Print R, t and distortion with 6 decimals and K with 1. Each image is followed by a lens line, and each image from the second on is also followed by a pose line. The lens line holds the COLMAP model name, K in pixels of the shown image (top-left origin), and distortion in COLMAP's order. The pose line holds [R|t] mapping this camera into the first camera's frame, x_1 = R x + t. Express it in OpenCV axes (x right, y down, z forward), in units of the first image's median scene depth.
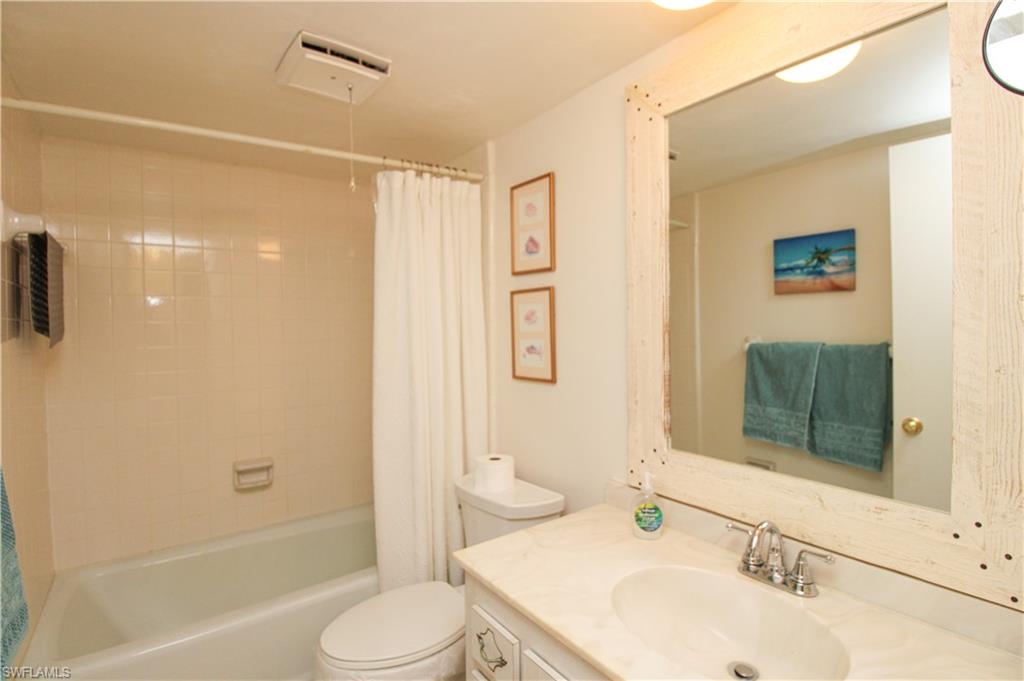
lens RADIAL K [[479.2, 0, 500.9], [0, 479.2, 331.6], [0, 0, 1]] dist [0.031259, -0.012590]
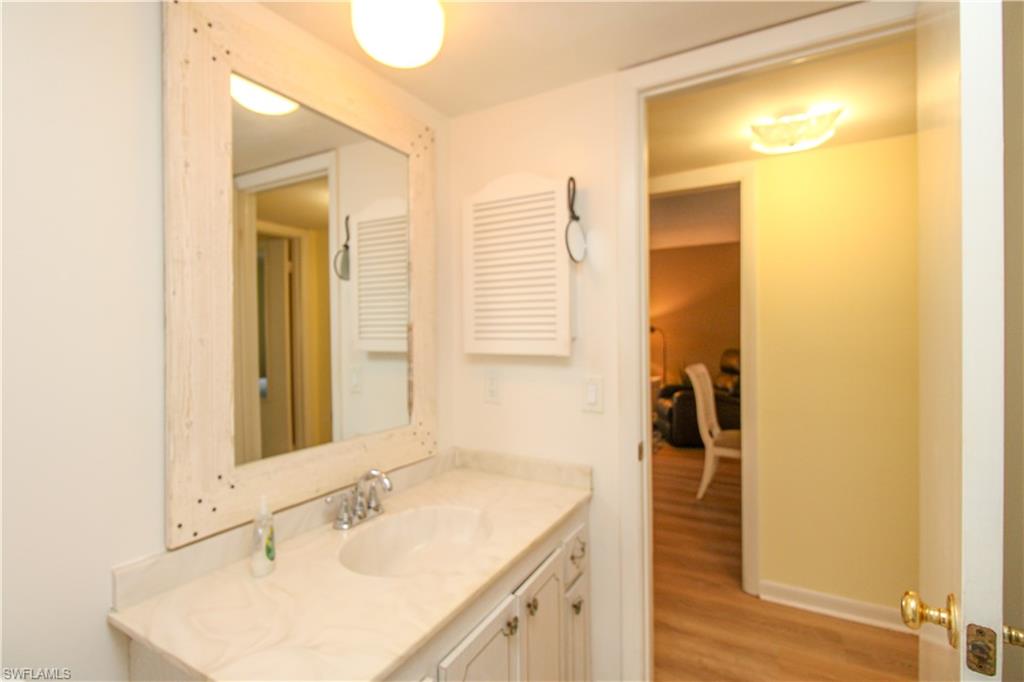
lens RADIAL K [[479.2, 0, 500.9], [0, 479.2, 332.1], [0, 0, 1]] dist [0.031259, -0.012590]
pose [[-0.396254, 0.015611, 0.918008, -0.591957], [0.004815, 0.999877, -0.014925, 0.021228], [-0.918128, -0.001494, -0.396281, 0.872208]]
